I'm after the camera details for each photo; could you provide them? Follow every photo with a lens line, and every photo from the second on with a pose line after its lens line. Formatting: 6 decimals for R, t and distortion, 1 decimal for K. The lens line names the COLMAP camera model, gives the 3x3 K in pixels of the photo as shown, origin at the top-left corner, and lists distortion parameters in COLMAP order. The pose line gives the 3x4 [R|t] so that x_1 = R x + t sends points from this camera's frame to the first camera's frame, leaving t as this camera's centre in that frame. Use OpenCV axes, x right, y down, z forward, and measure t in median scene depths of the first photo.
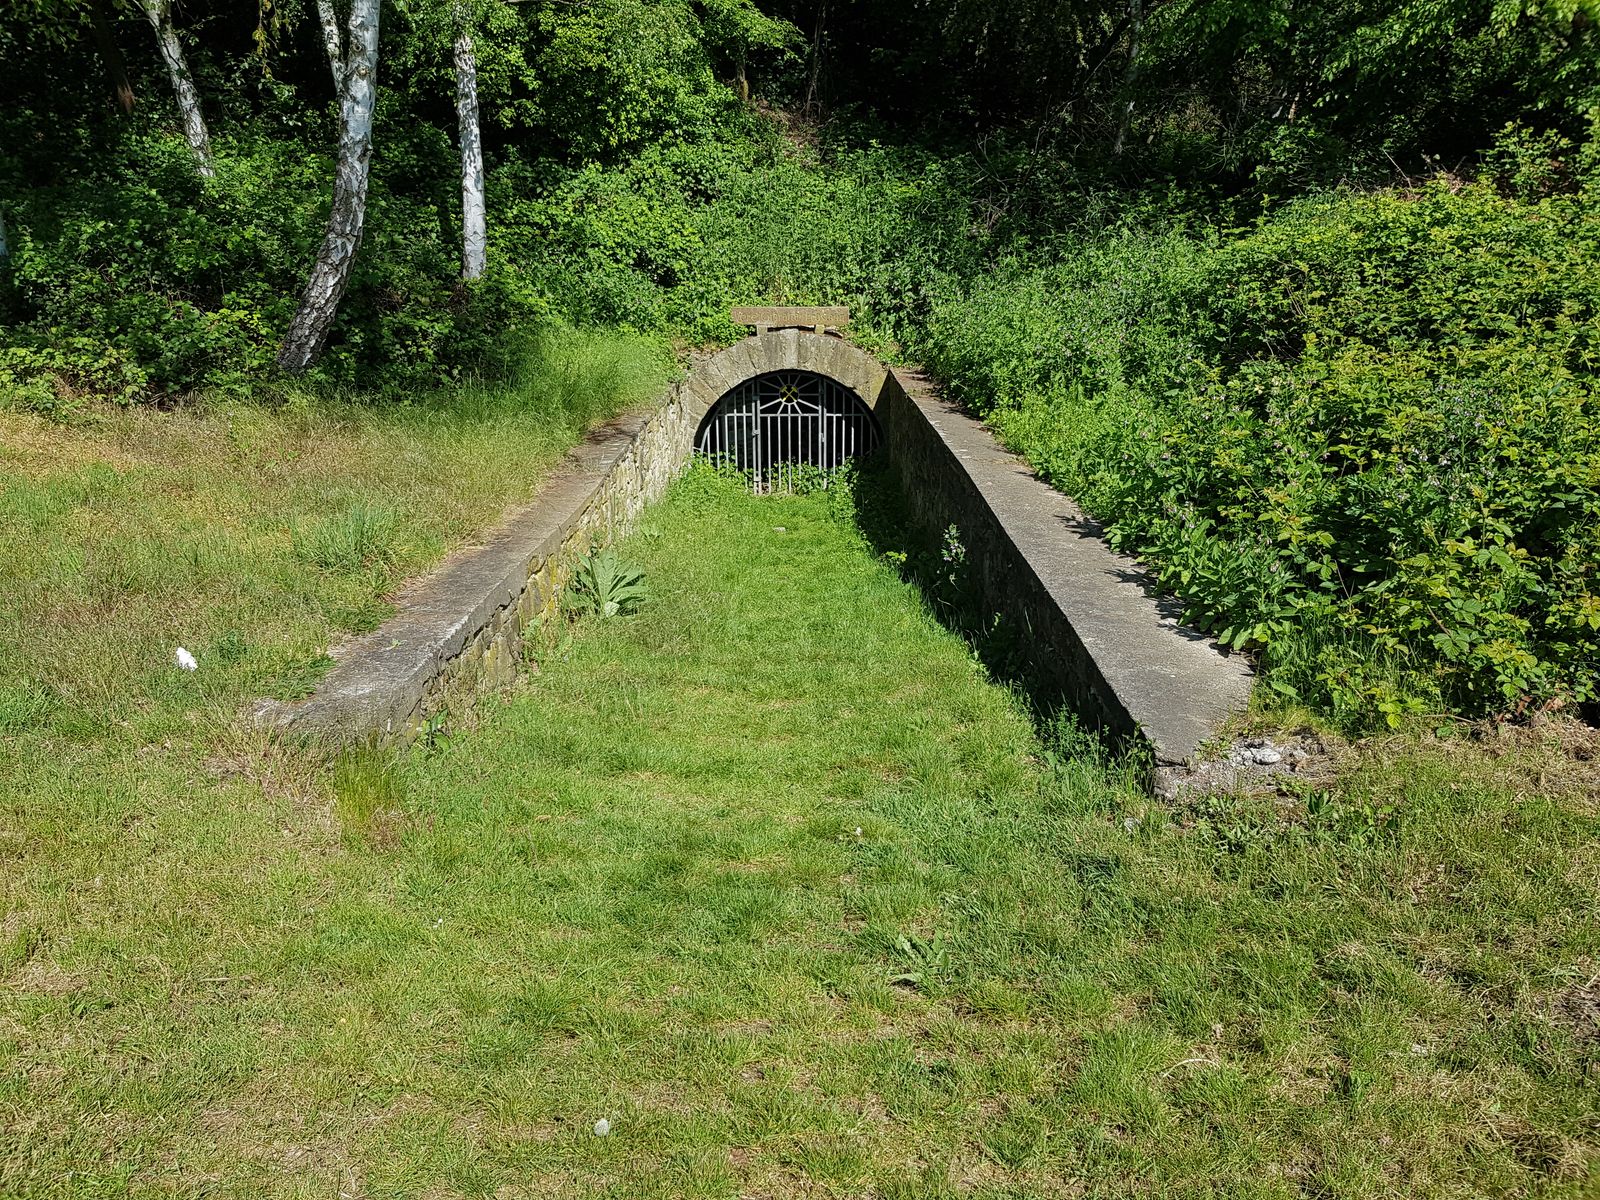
lens RADIAL K [[1211.3, 0, 796.5], [0, 1211.3, 600.7], [0, 0, 1]] dist [0.005112, 0.001416]
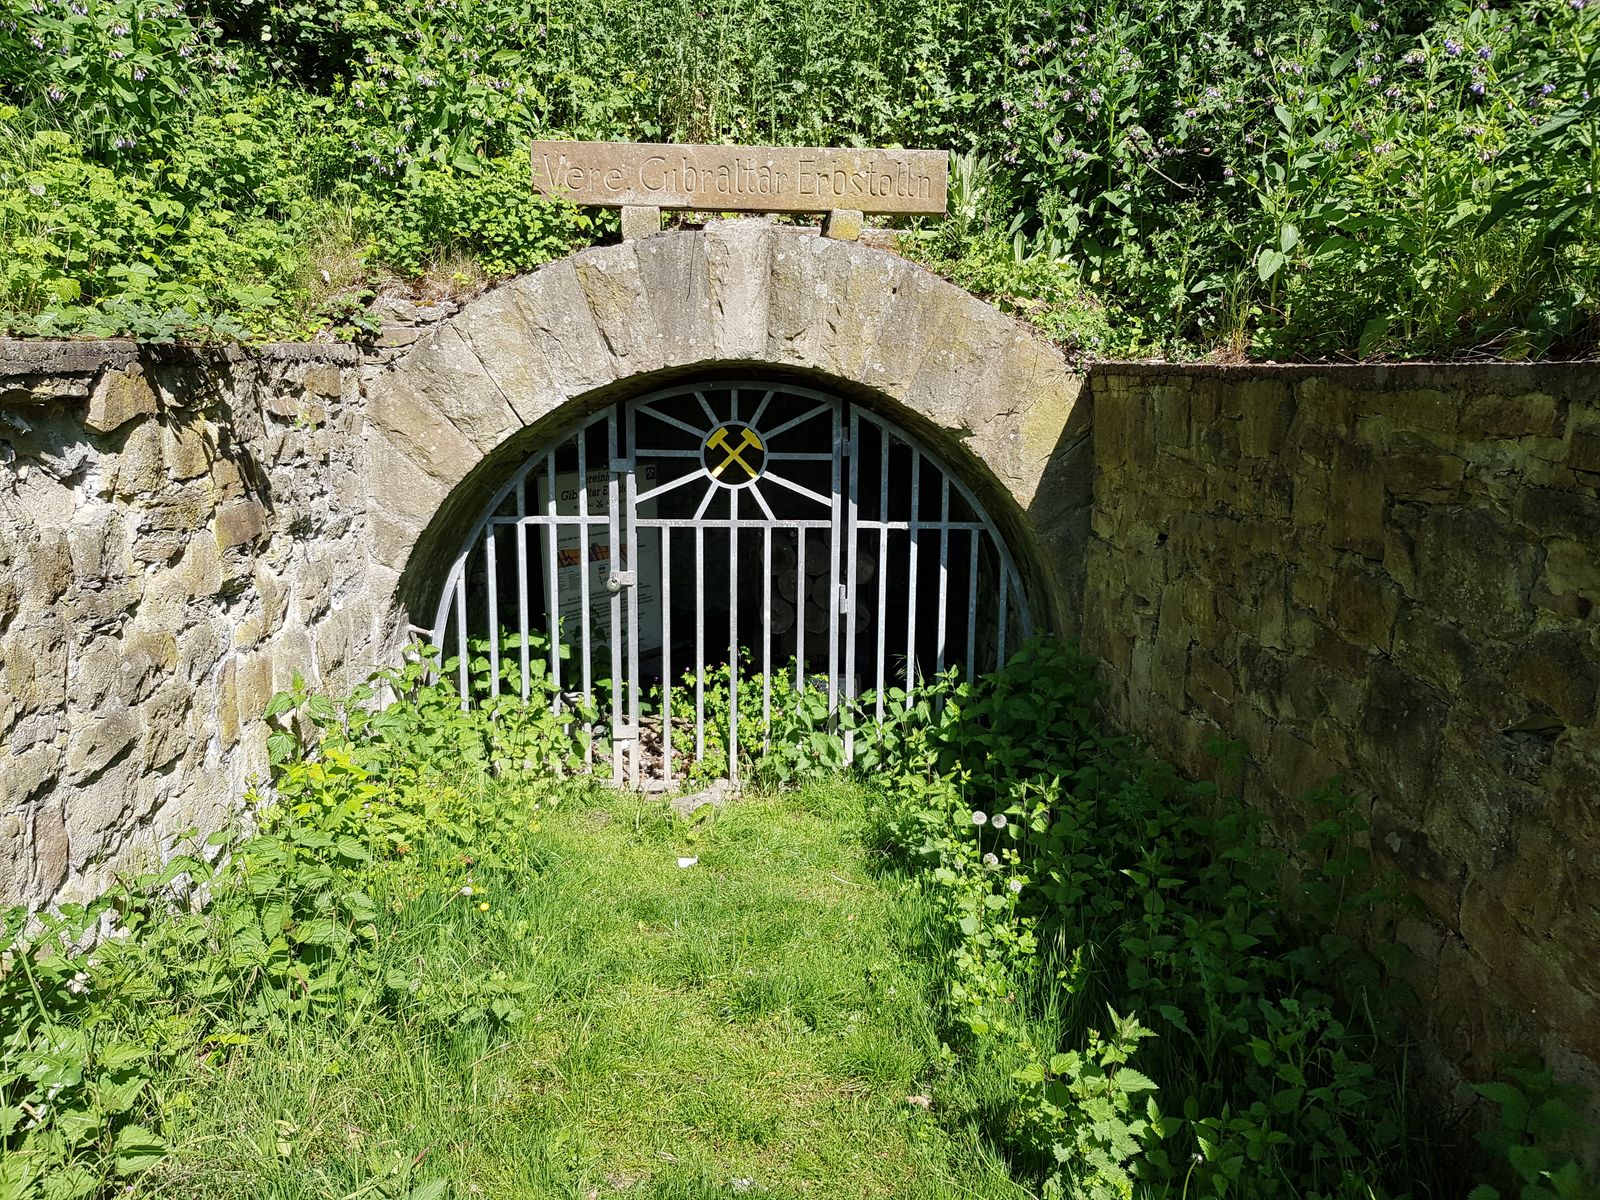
lens RADIAL K [[1211.3, 0, 801.1], [0, 1211.3, 600.2], [0, 0, 1]] dist [0.005112, 0.001416]
pose [[0.998492, 0.009882, 0.053994, -0.005444], [-0.004902, 0.995784, -0.091599, -0.107470], [-0.054672, 0.091196, 0.994331, 0.706842]]
